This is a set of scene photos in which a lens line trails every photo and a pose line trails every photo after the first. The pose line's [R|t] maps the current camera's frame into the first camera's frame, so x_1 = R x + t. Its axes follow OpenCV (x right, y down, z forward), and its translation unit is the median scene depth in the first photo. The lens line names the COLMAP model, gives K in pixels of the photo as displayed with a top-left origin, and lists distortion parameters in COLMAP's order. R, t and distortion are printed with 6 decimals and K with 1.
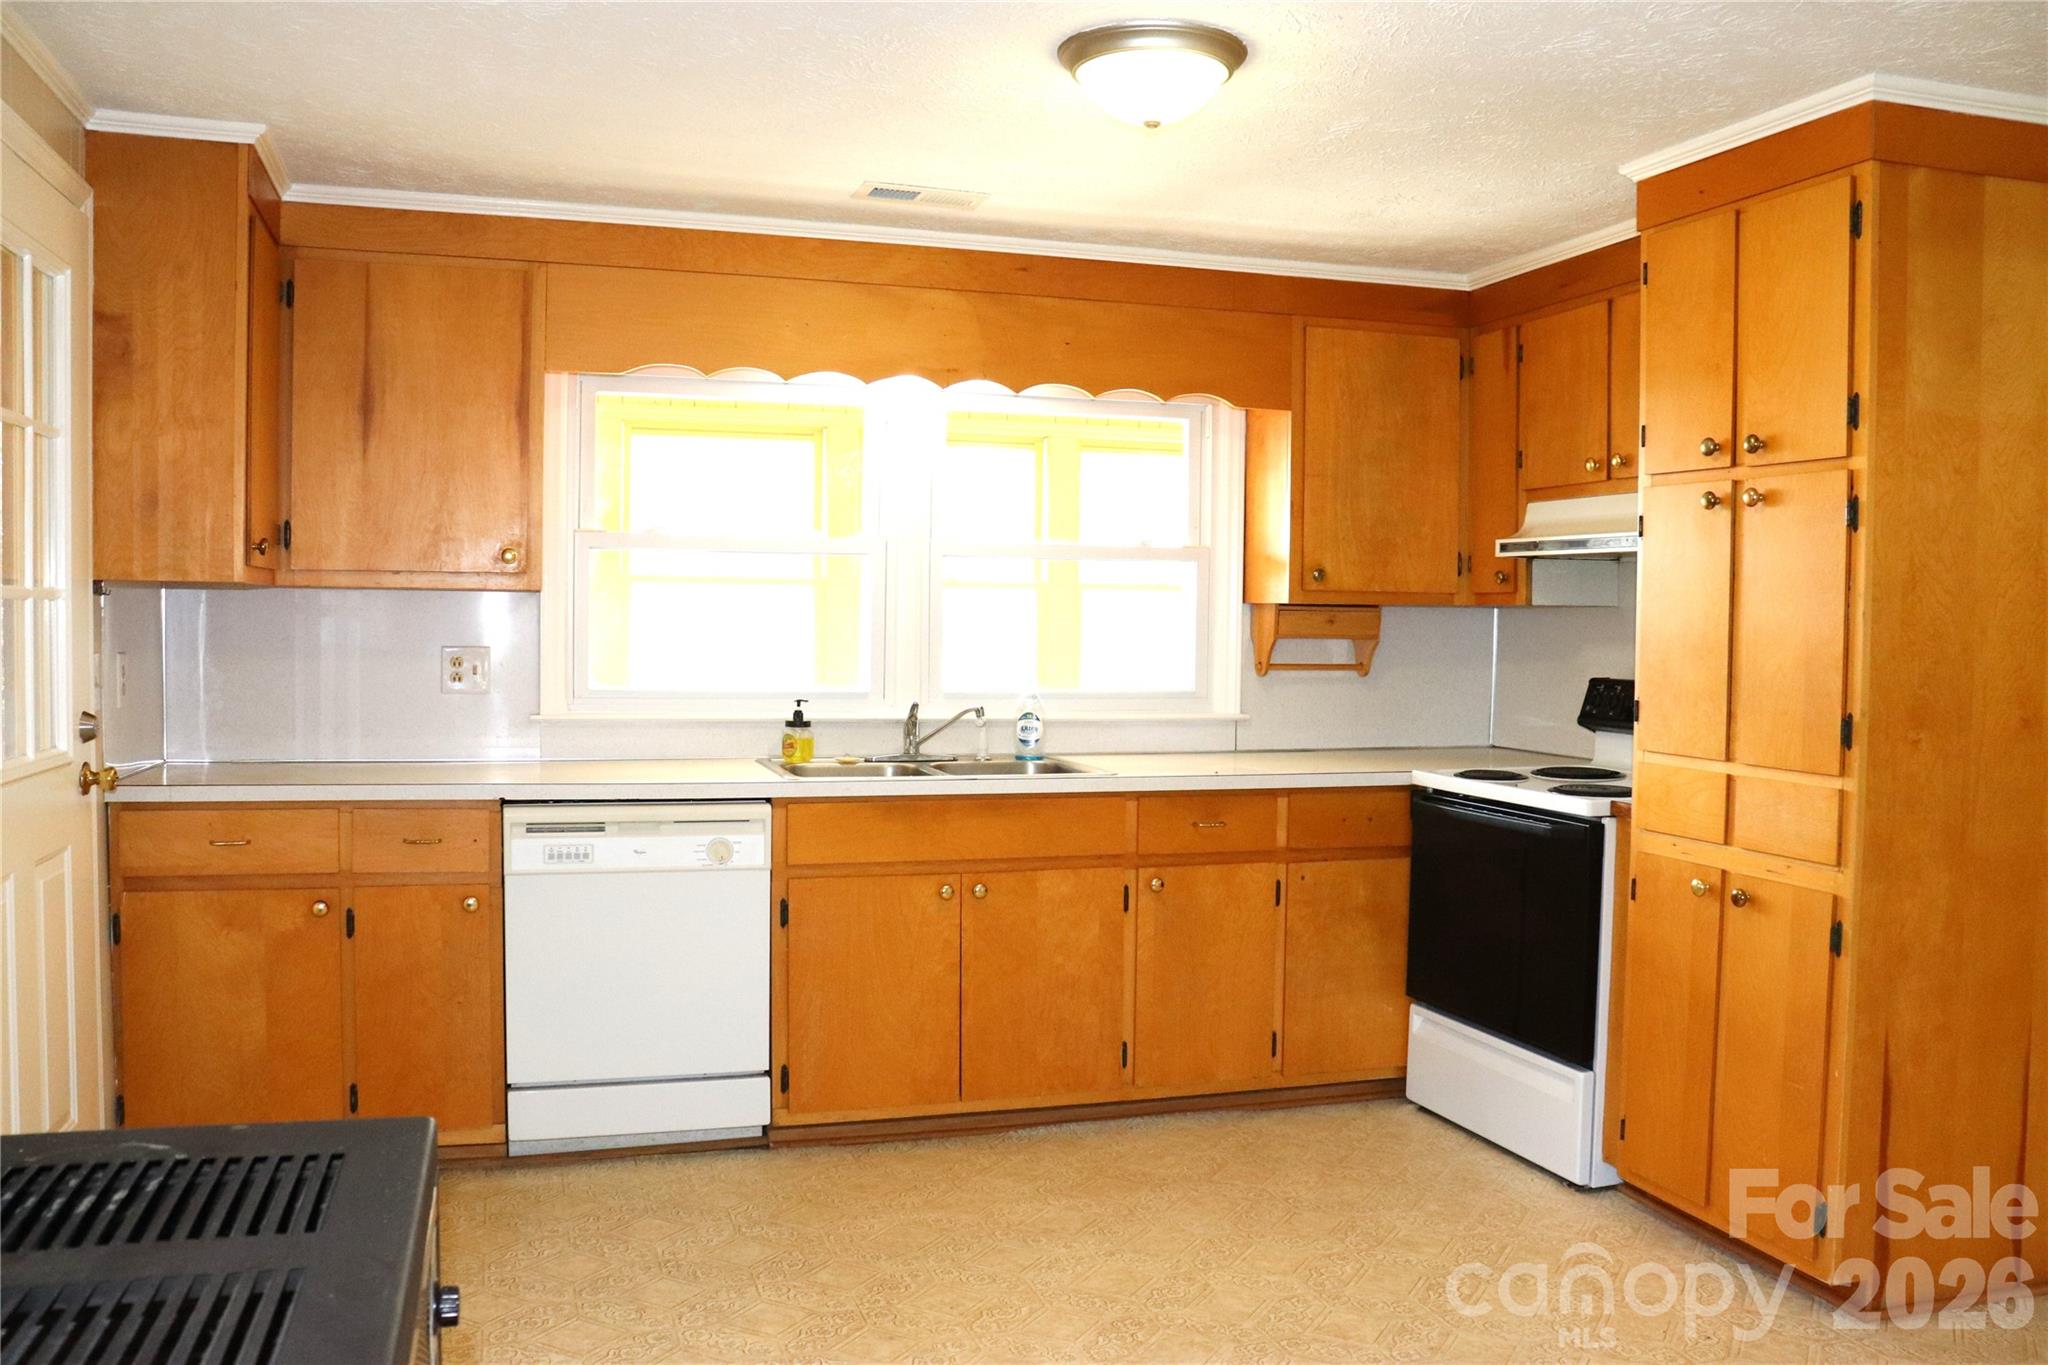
lens RADIAL K [[1696.6, 0, 1024.0], [0, 1696.6, 682.5], [0, 0, 1]] dist [-0.173461, 0.161466]
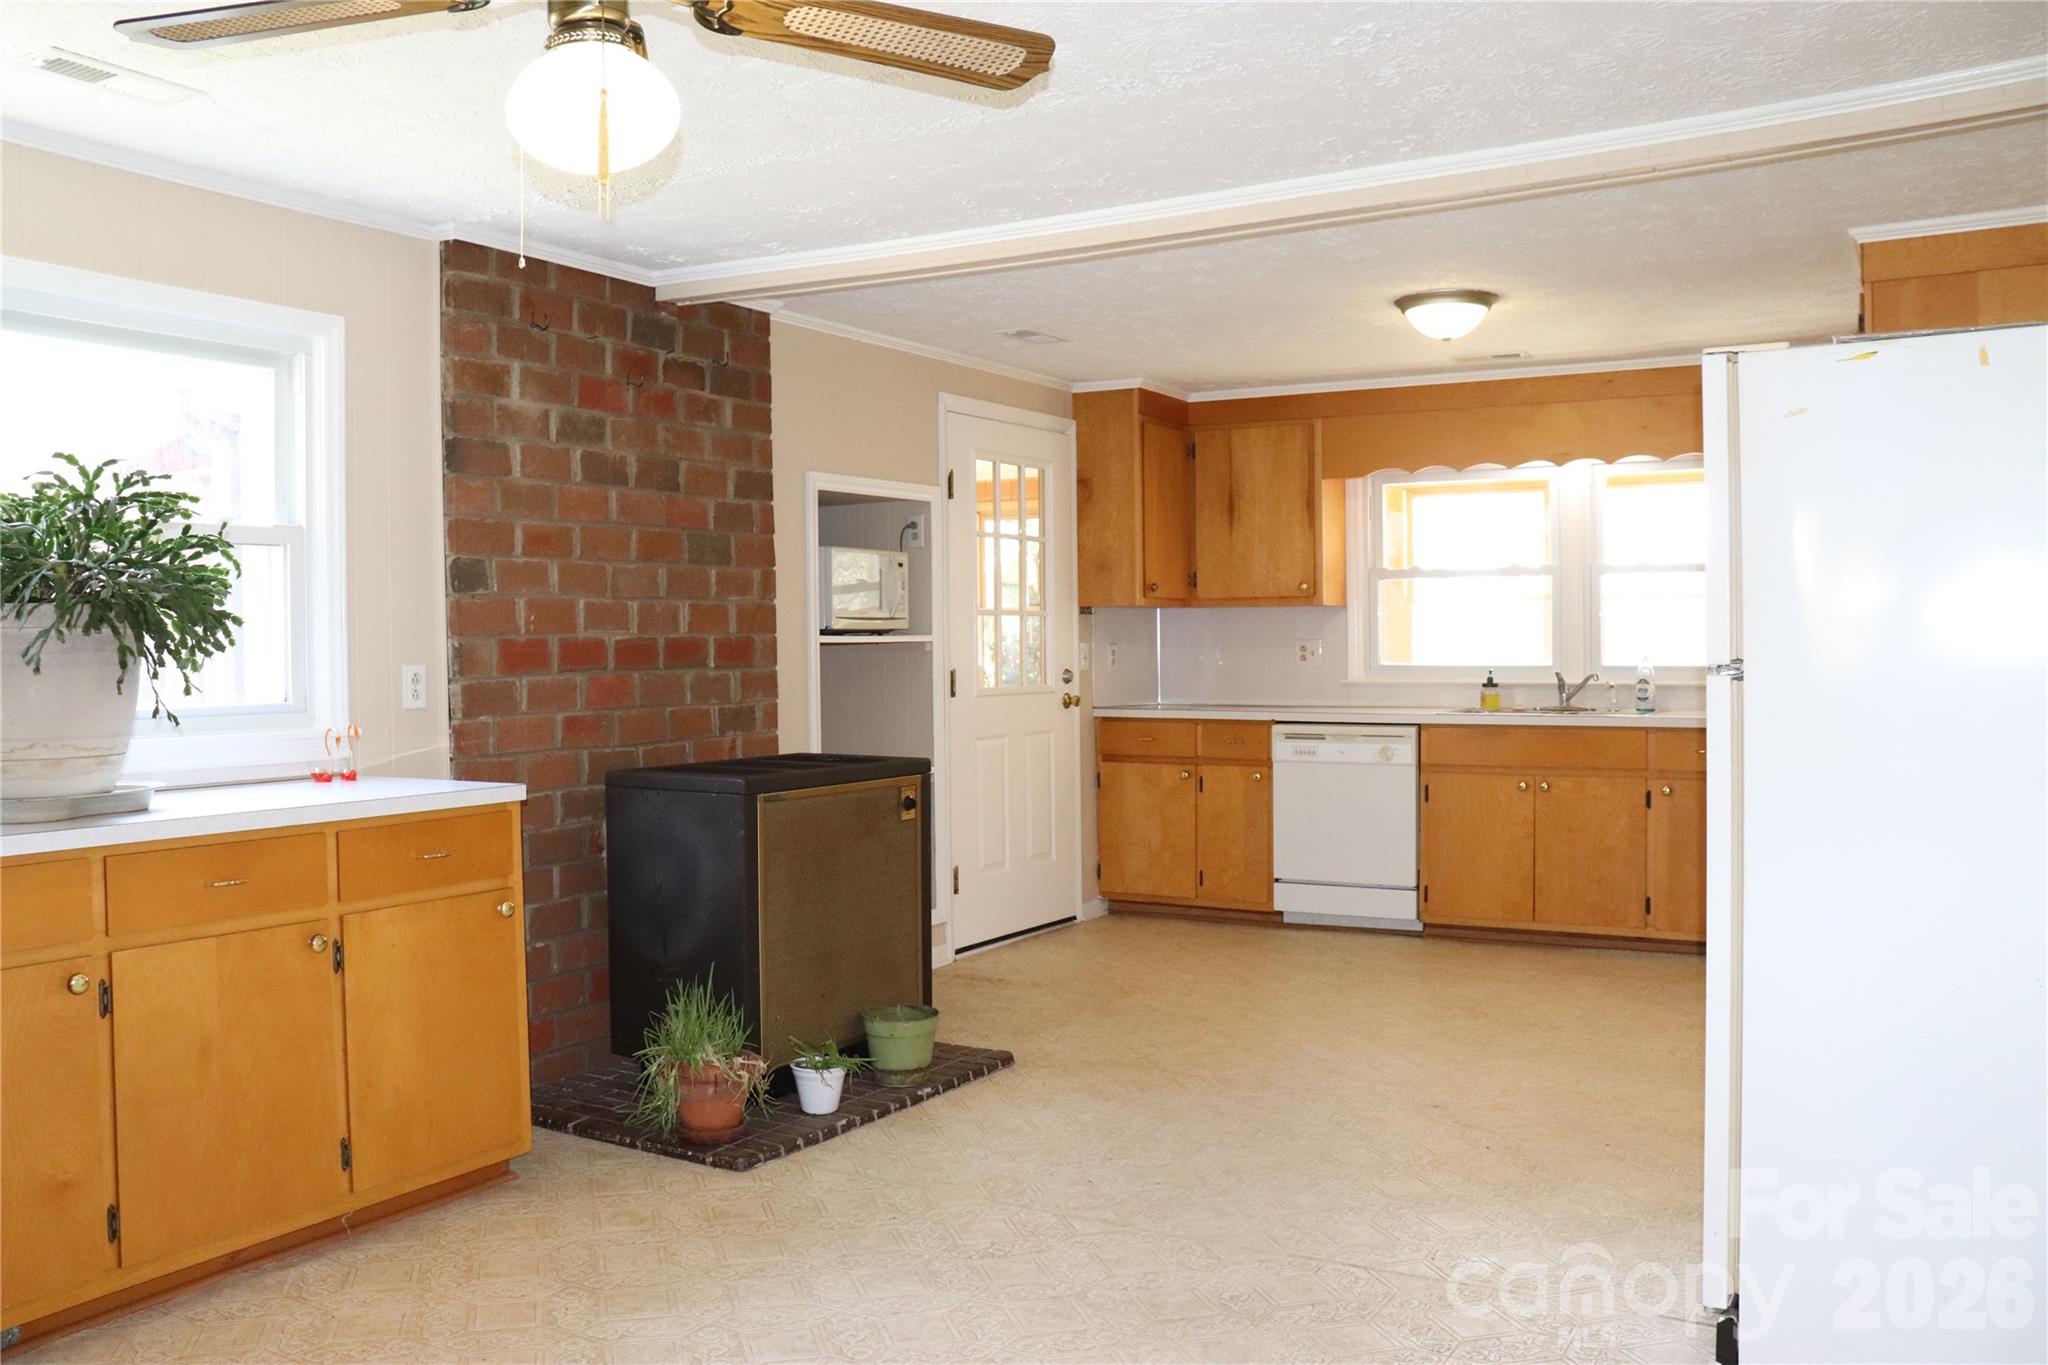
lens RADIAL K [[1696.6, 0, 1024.0], [0, 1696.6, 682.5], [0, 0, 1]] dist [-0.173461, 0.161466]
pose [[0.668108, -0.004724, -0.744050, 0.836673], [-0.011084, 0.999806, -0.016300, 0.058670], [0.743982, 0.019137, 0.667925, -0.417709]]
